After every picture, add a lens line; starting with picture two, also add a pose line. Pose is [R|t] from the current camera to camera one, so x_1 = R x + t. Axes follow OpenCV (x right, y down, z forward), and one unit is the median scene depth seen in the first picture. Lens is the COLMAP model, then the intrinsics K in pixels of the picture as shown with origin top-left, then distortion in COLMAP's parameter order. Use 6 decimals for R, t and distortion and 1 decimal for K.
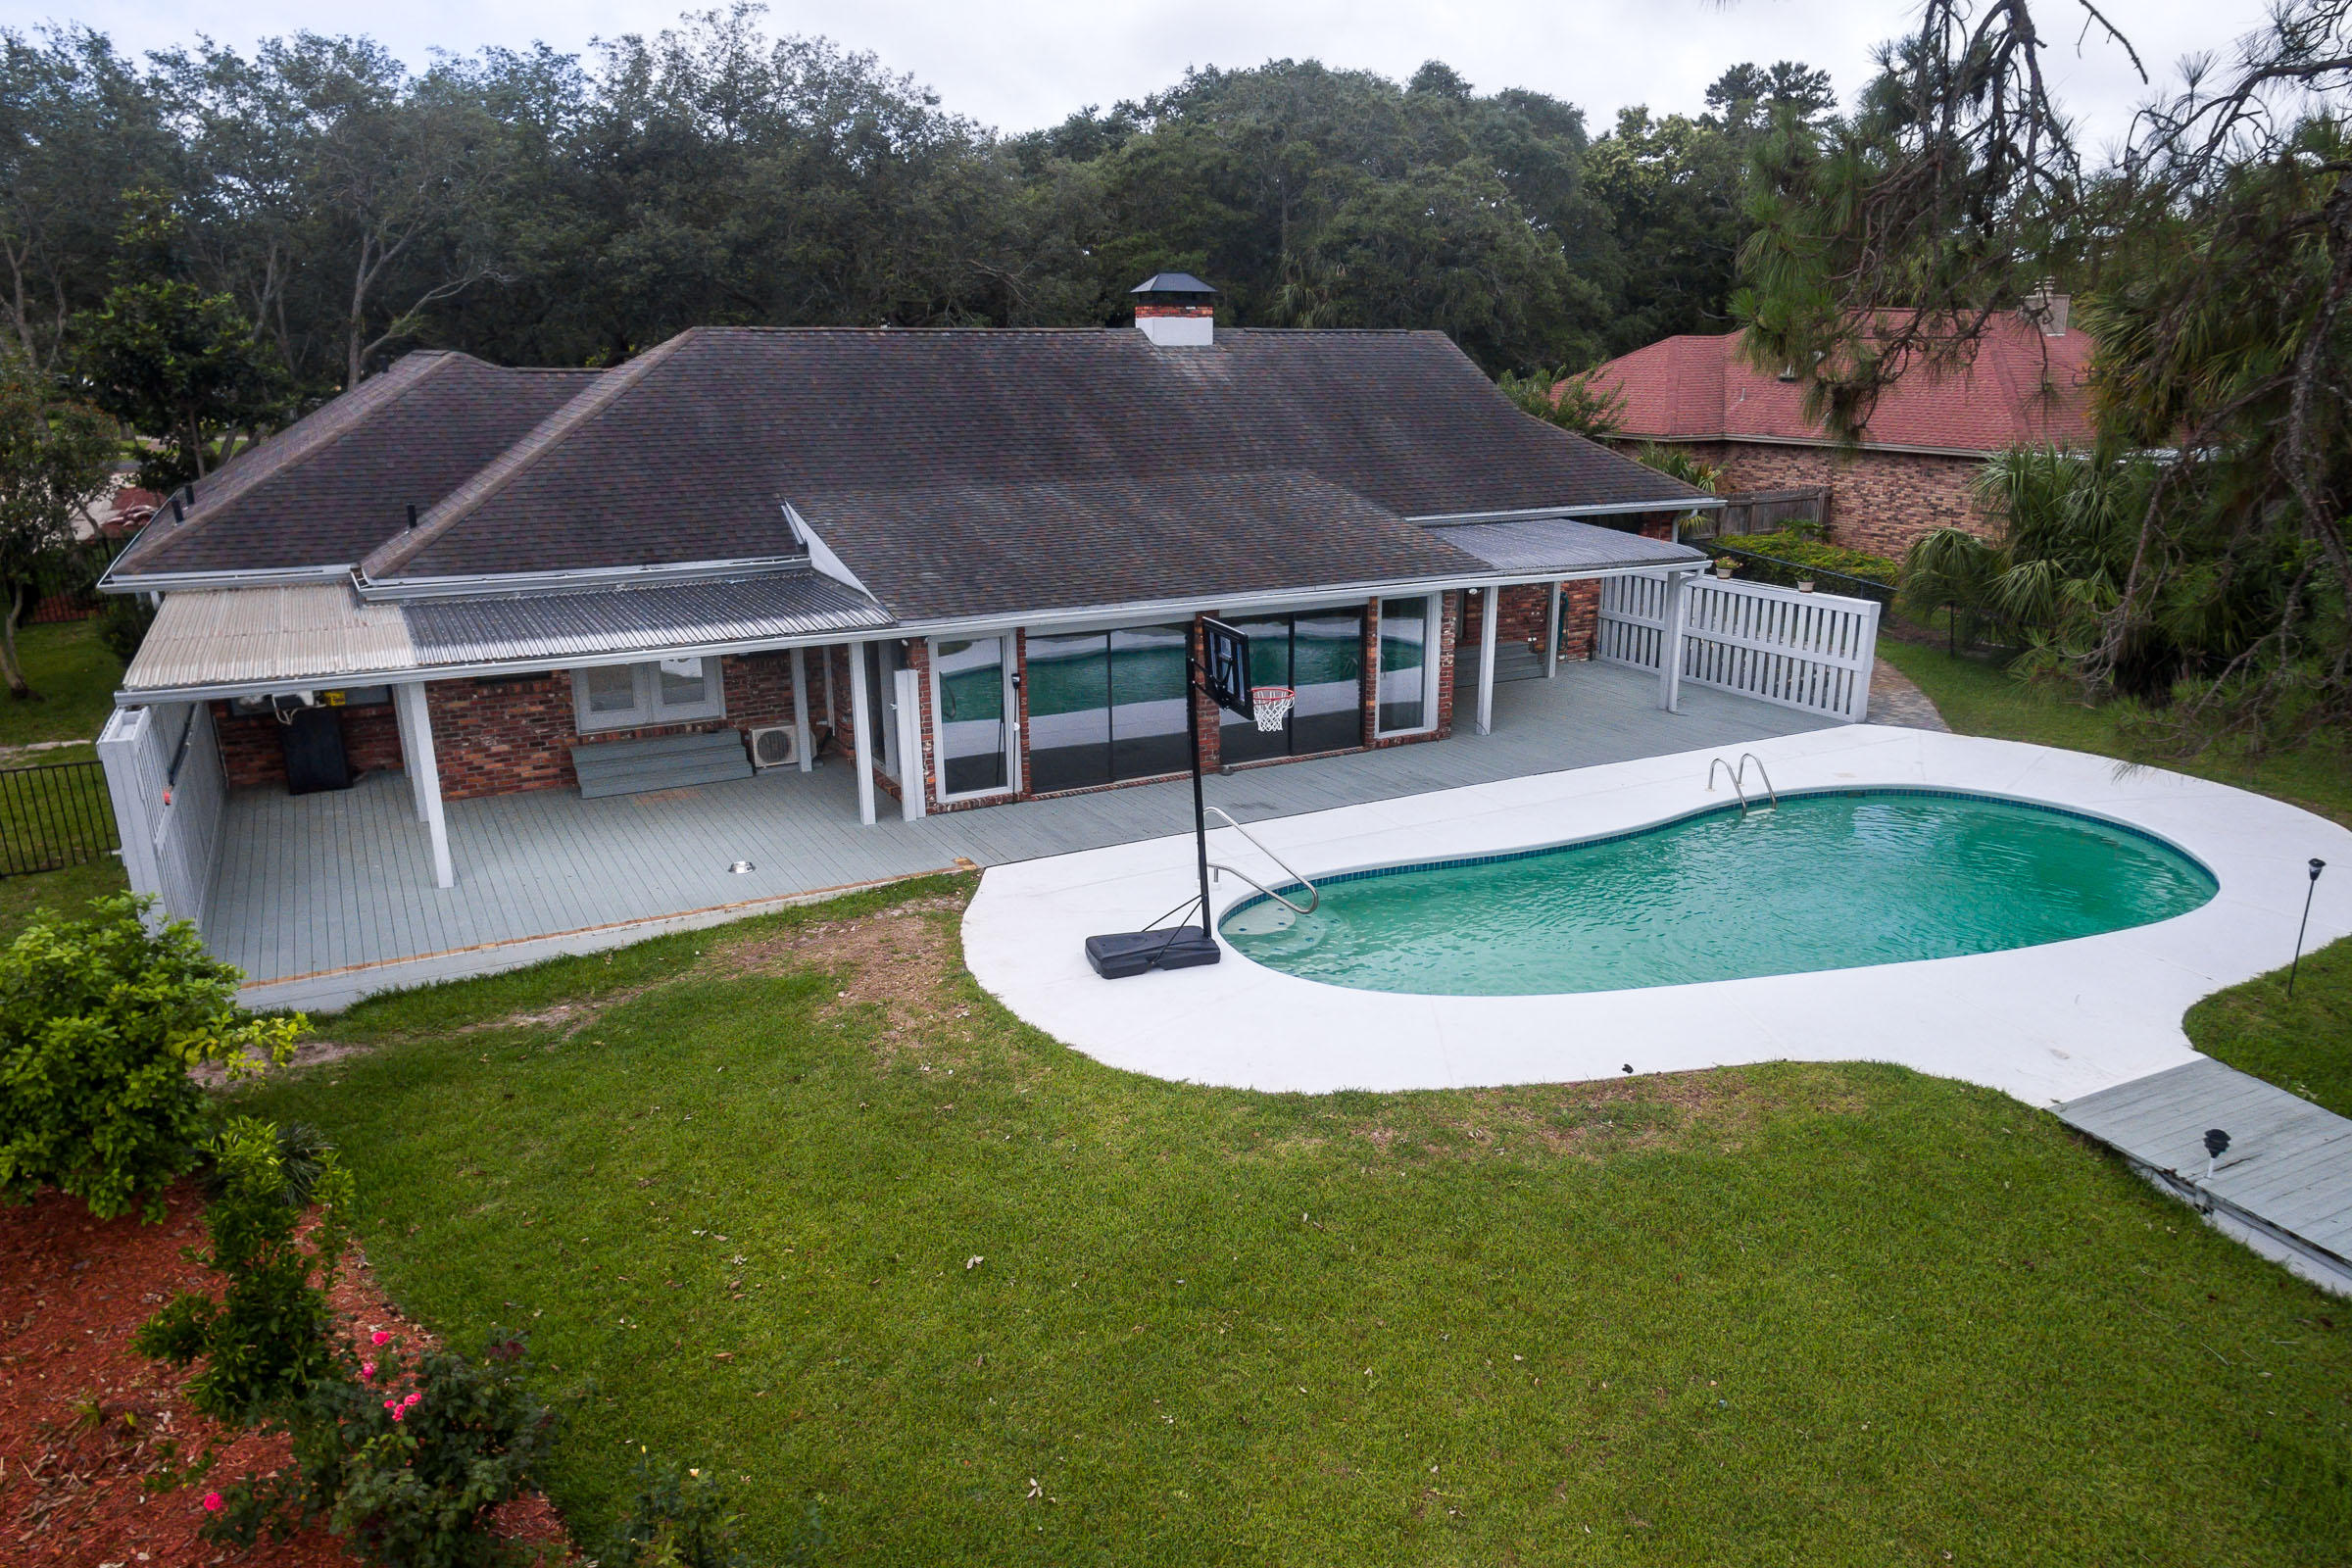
lens RADIAL K [[1575.1, 0, 1202.3], [0, 1575.1, 928.5], [0, 0, 1]] dist [-0.055399, 0.057624]
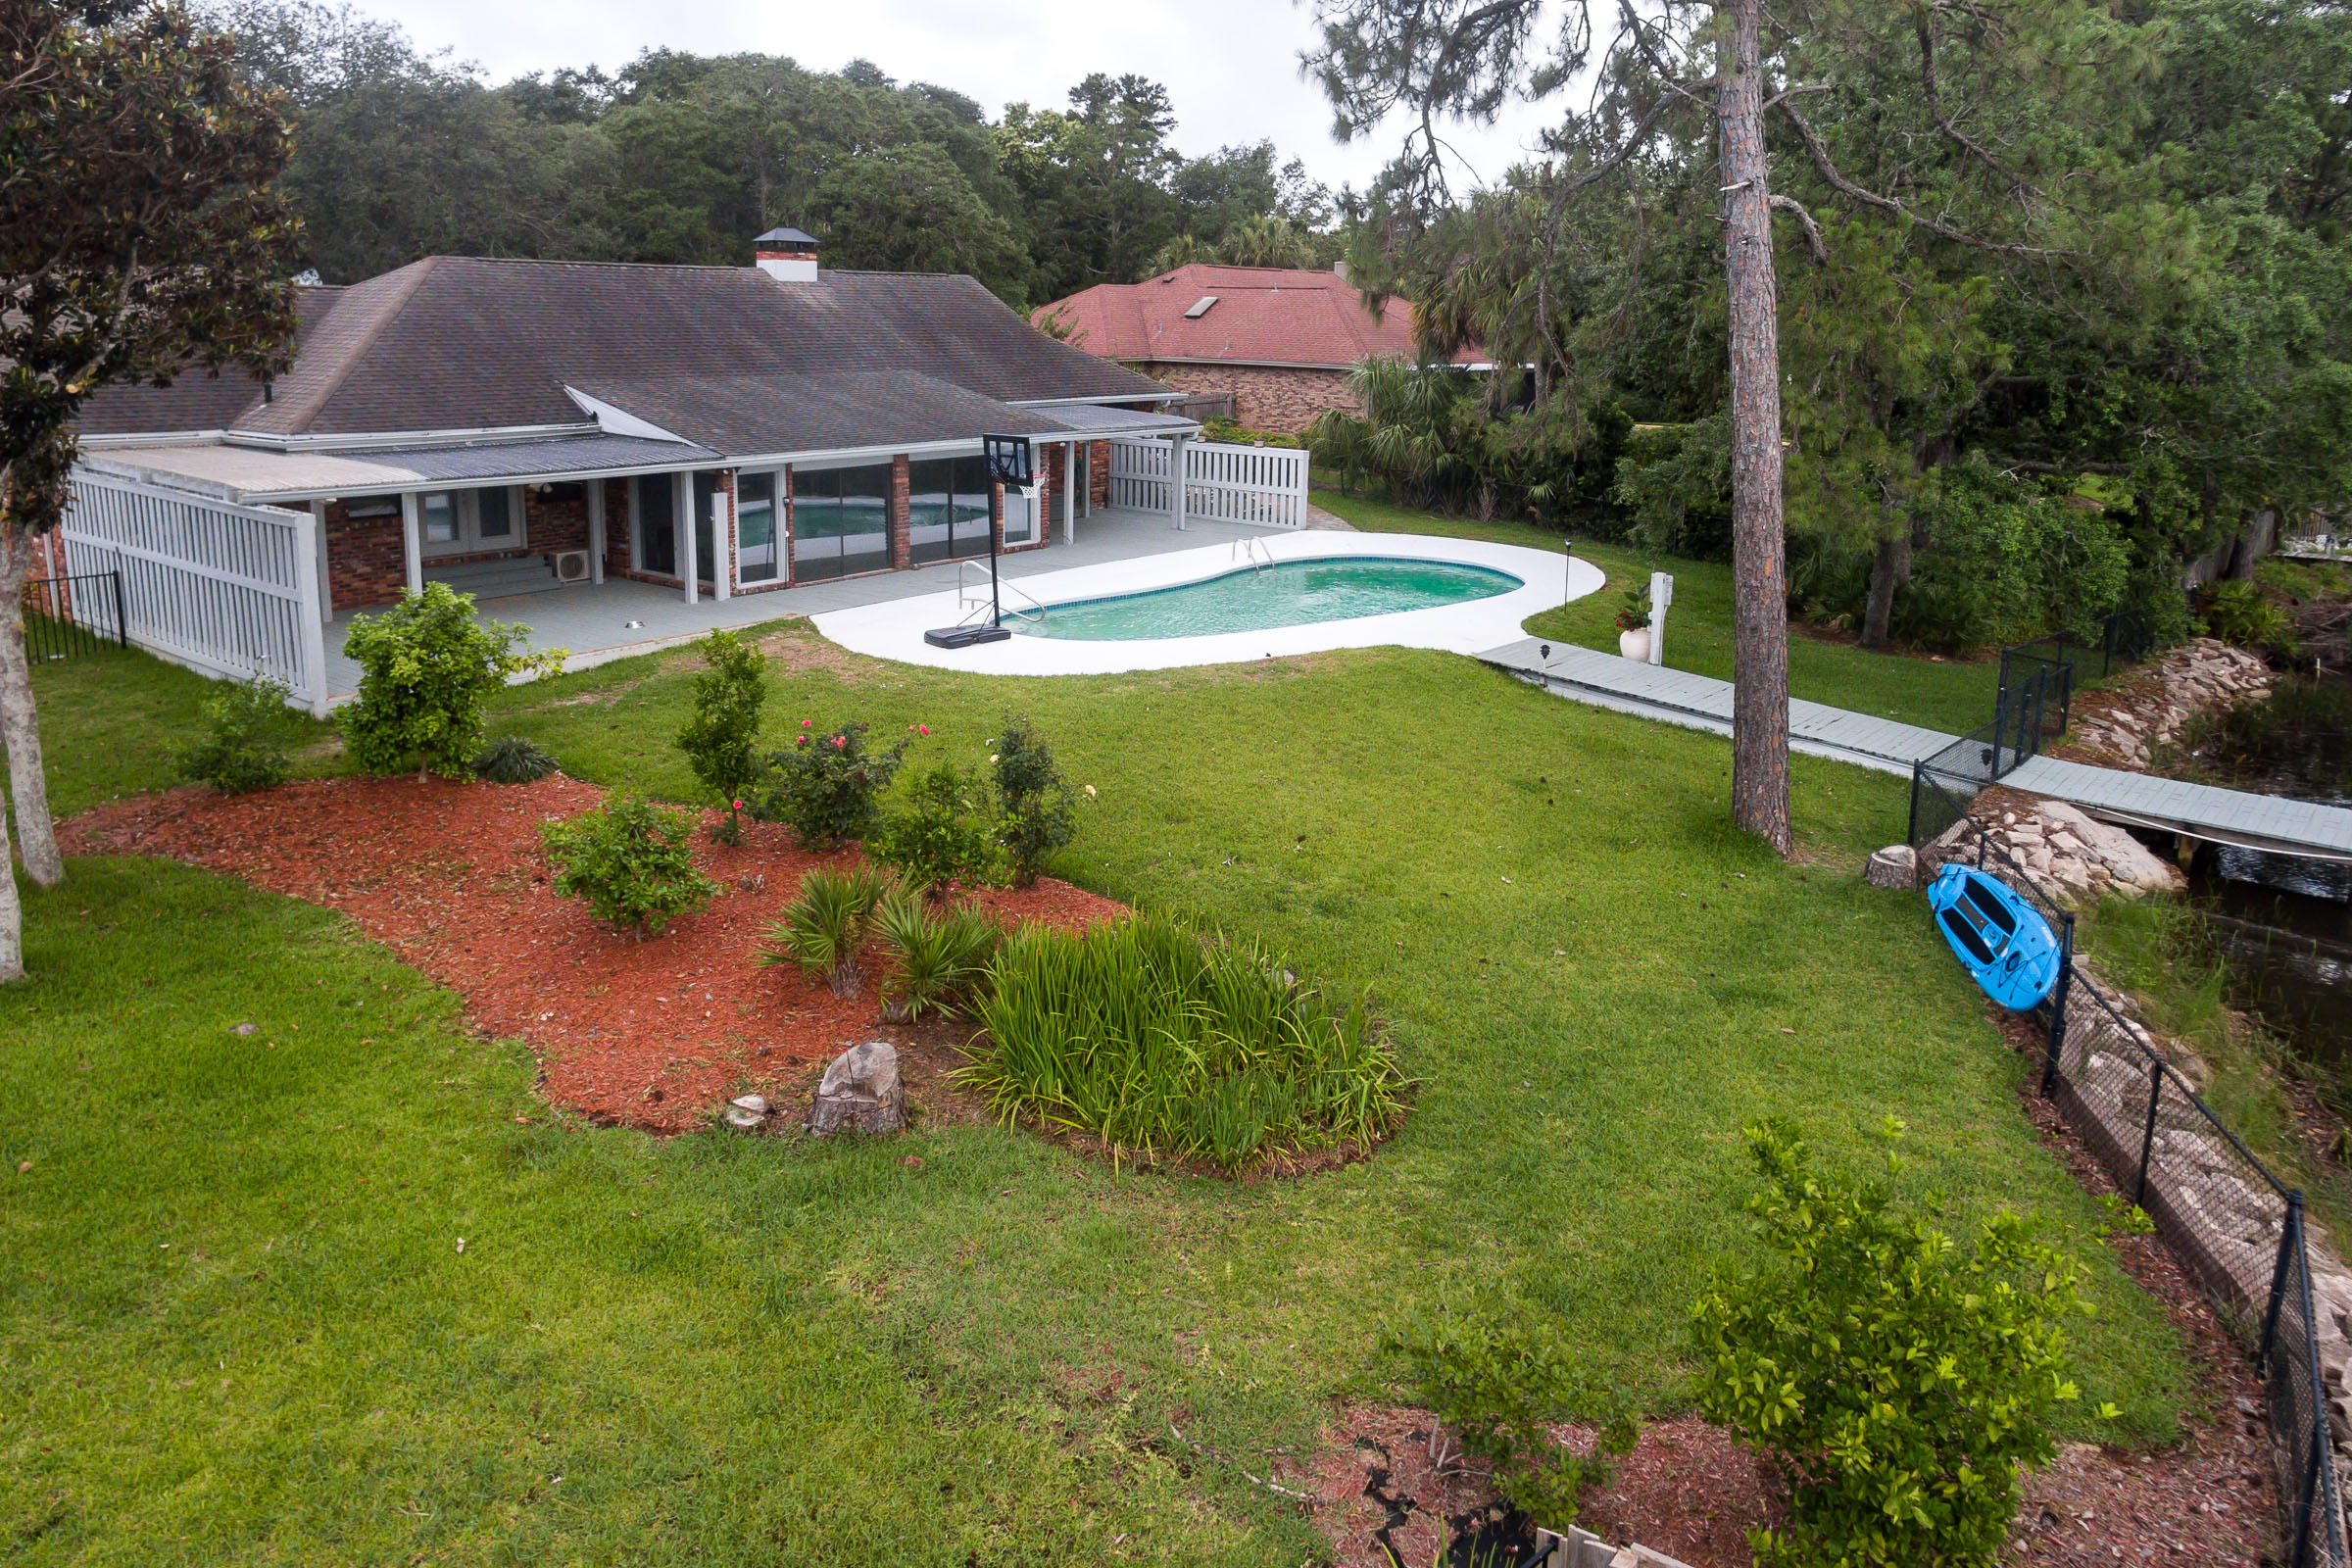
lens RADIAL K [[1621.7, 0, 1110.0], [0, 1621.7, 751.4], [0, 0, 1]] dist [-0.060823, 0.085446]
pose [[0.937900, -0.072784, 0.339185, -0.281613], [0.100992, 0.992679, -0.066245, 0.154456], [-0.331881, 0.096386, 0.938384, -0.364282]]
